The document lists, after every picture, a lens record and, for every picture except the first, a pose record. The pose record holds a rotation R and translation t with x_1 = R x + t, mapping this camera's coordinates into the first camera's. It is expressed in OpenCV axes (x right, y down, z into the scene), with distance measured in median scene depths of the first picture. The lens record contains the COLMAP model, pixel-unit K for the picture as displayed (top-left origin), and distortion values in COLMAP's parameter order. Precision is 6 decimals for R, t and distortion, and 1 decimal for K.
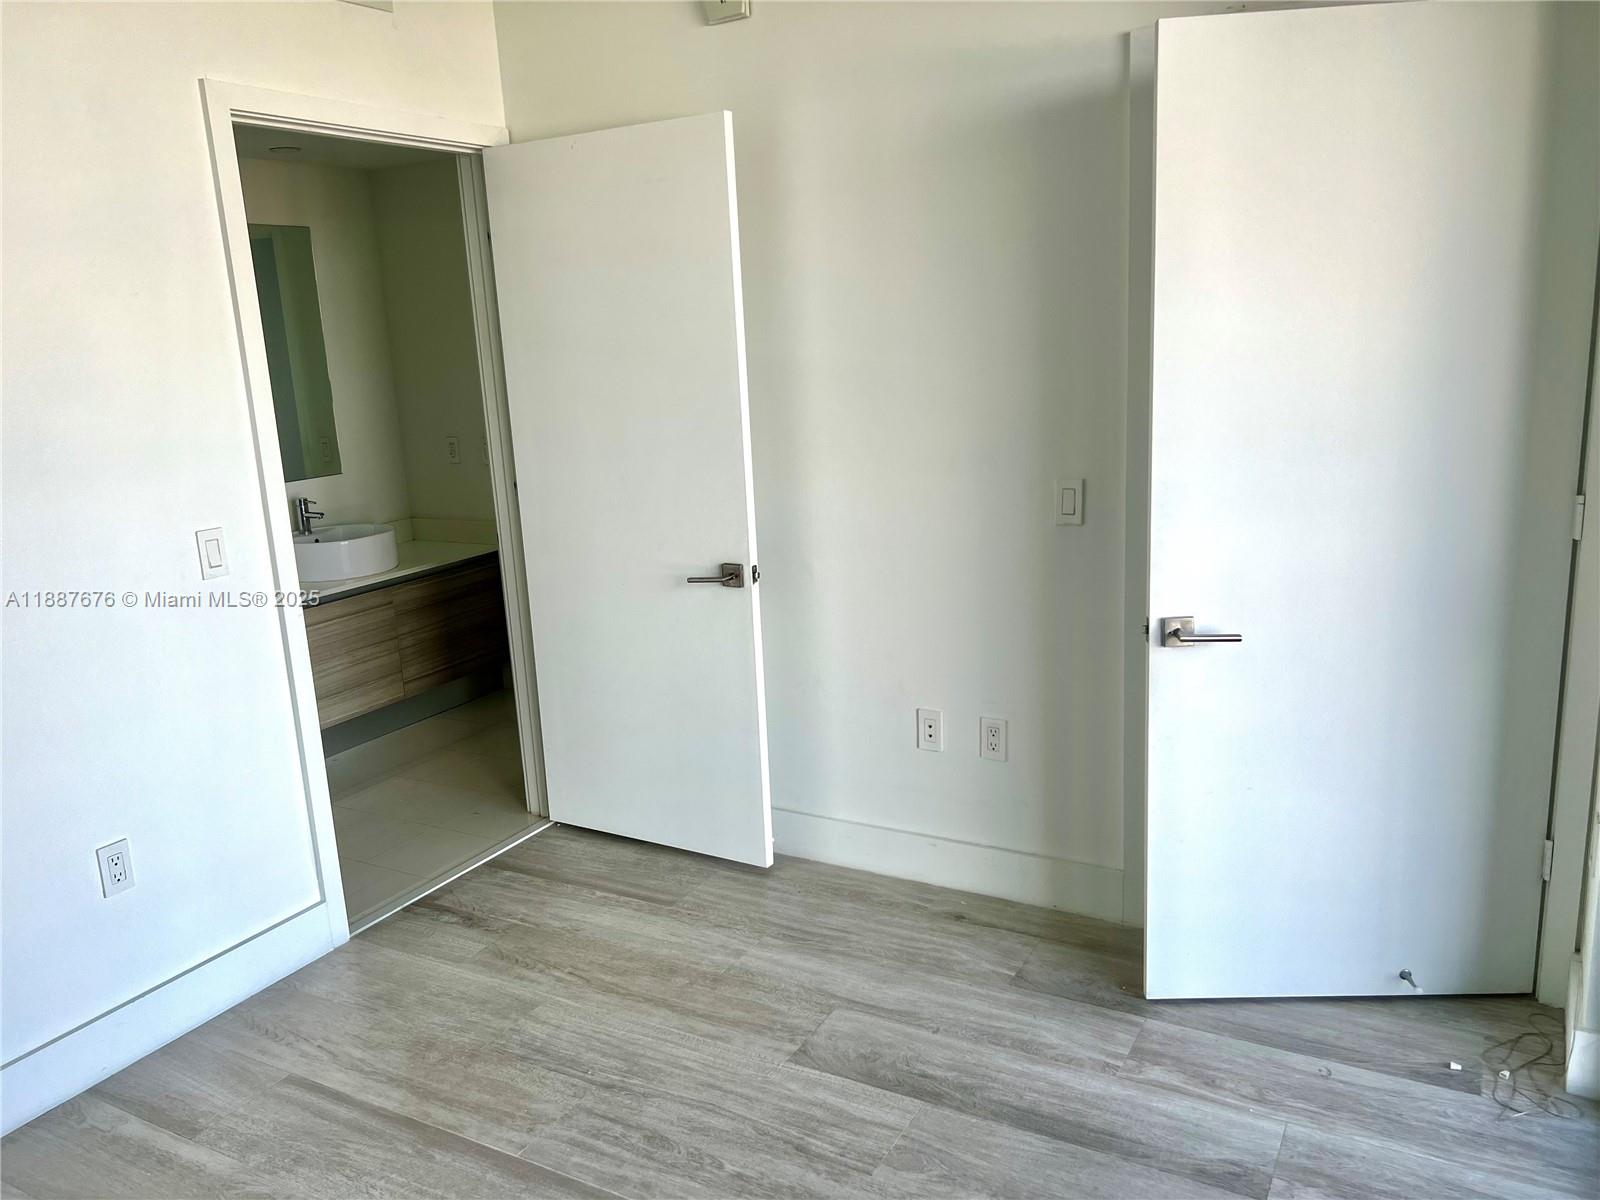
lens RADIAL K [[1218.0, 0, 812.9], [0, 1218.0, 597.5], [0, 0, 1]] dist [0.042741, -0.041733]
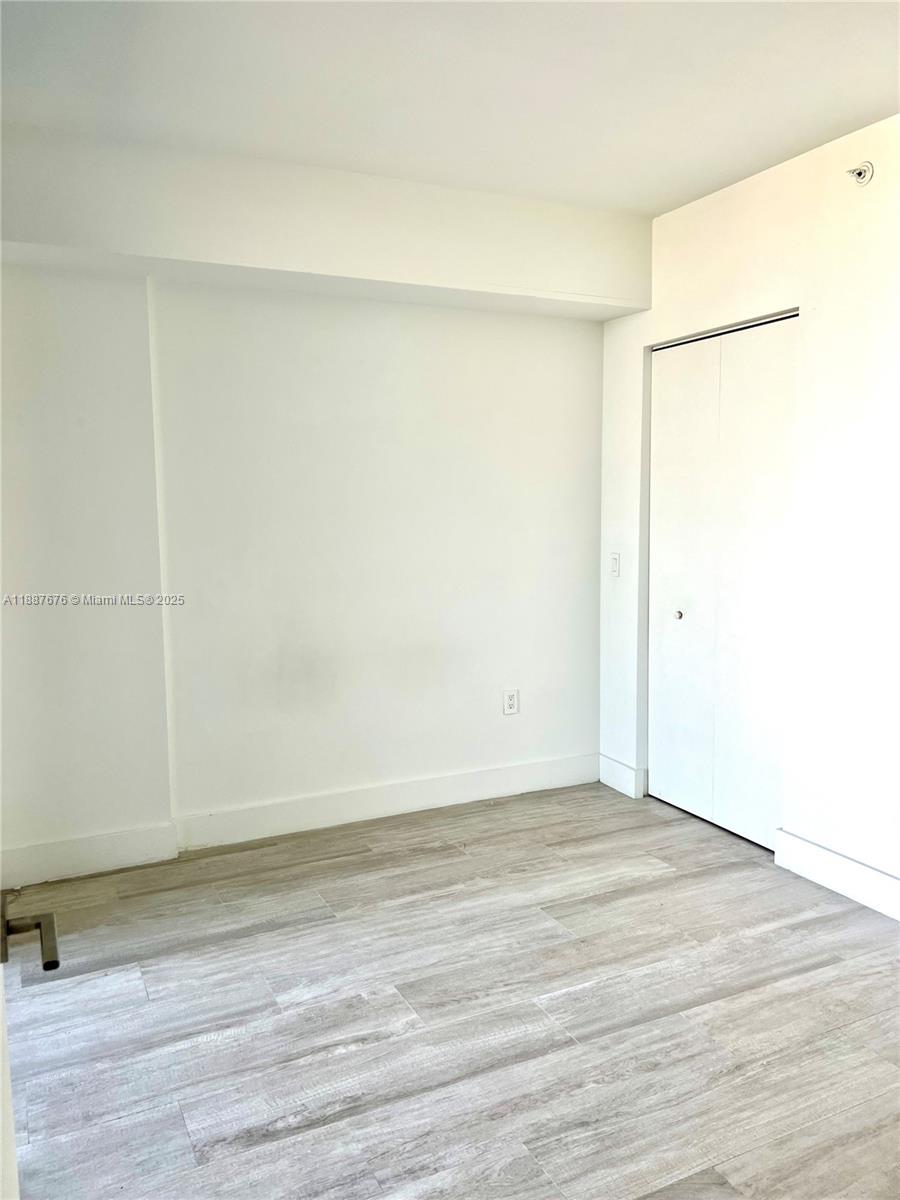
lens RADIAL K [[913.5, 0, 454.2], [0, 913.5, 600.4], [0, 0, 1]] dist [0.042741, -0.041733]
pose [[-0.563280, 0.147109, -0.813065, 0.648955], [-0.149680, 0.949575, 0.275504, -0.234696], [0.812595, 0.276885, -0.512858, 1.110916]]
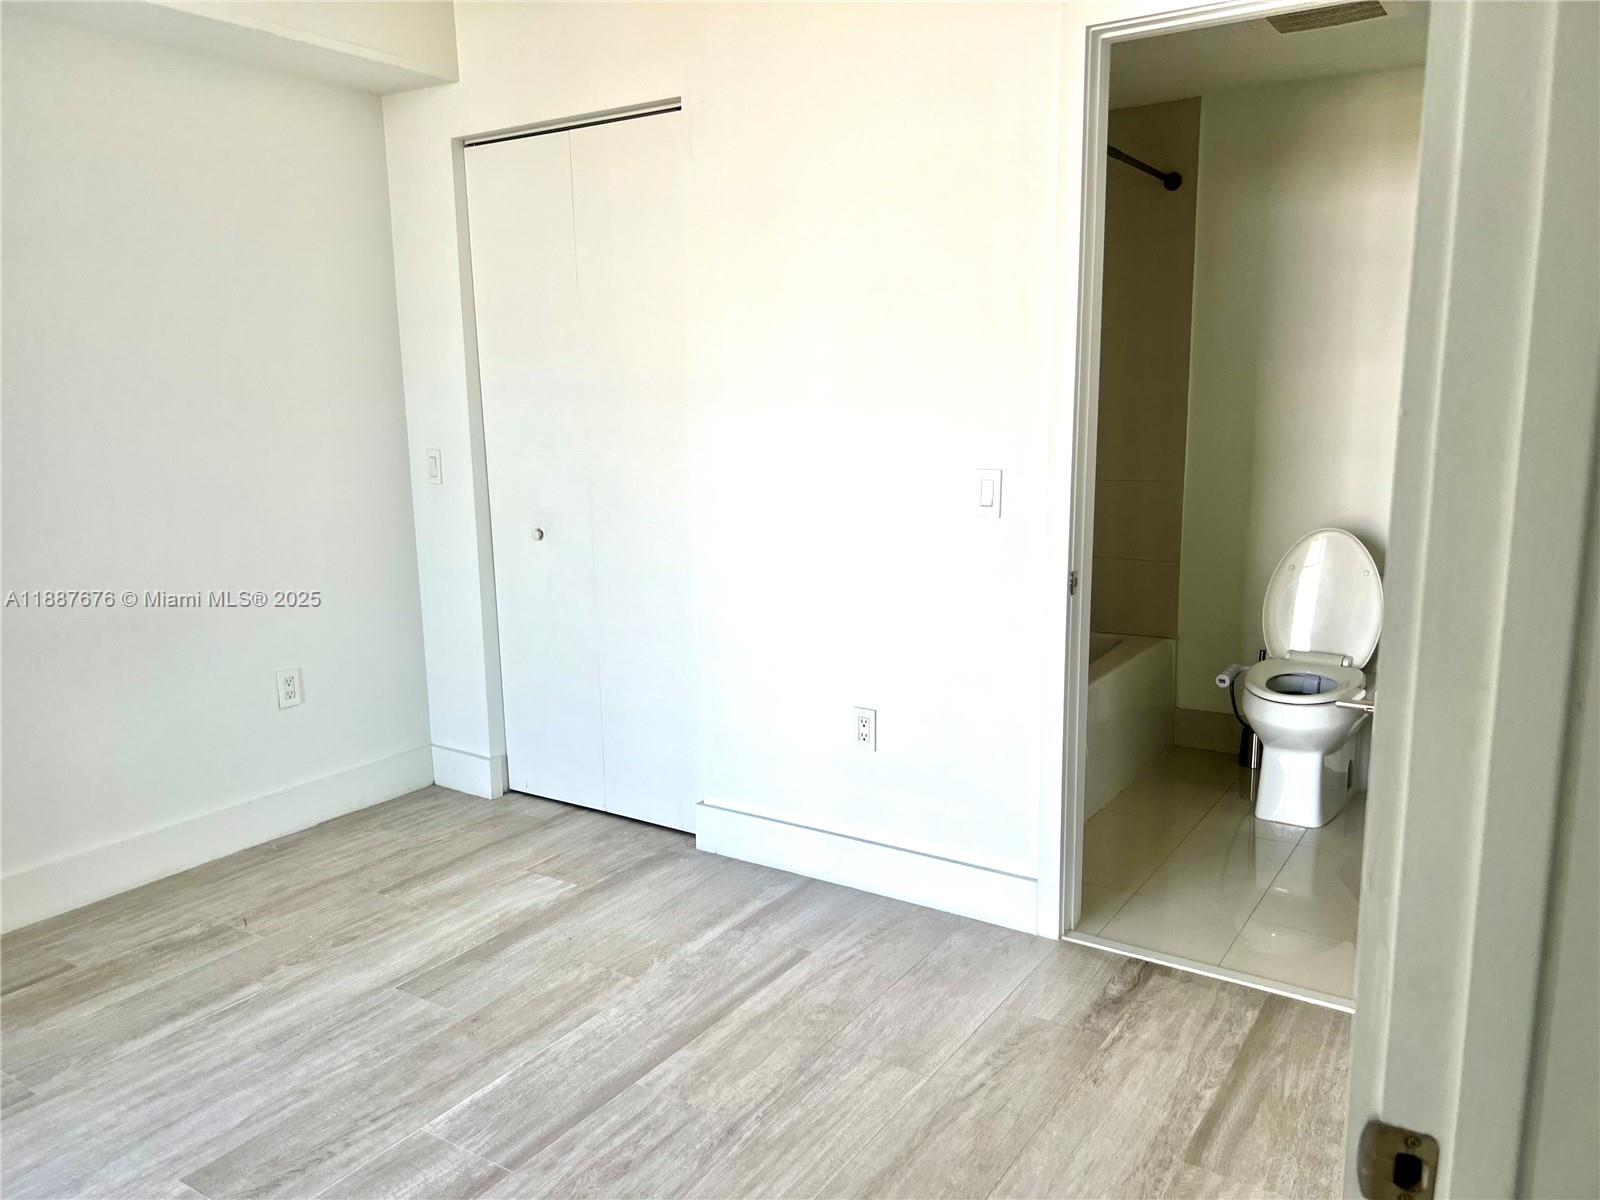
lens RADIAL K [[1218.0, 0, 800.6], [0, 1218.0, 604.9], [0, 0, 1]] dist [0.042741, -0.041733]
pose [[-0.070986, 0.237776, -0.968723, 0.594293], [-0.203185, 0.947364, 0.247423, -0.187377], [0.976564, 0.214393, -0.018937, 0.986265]]
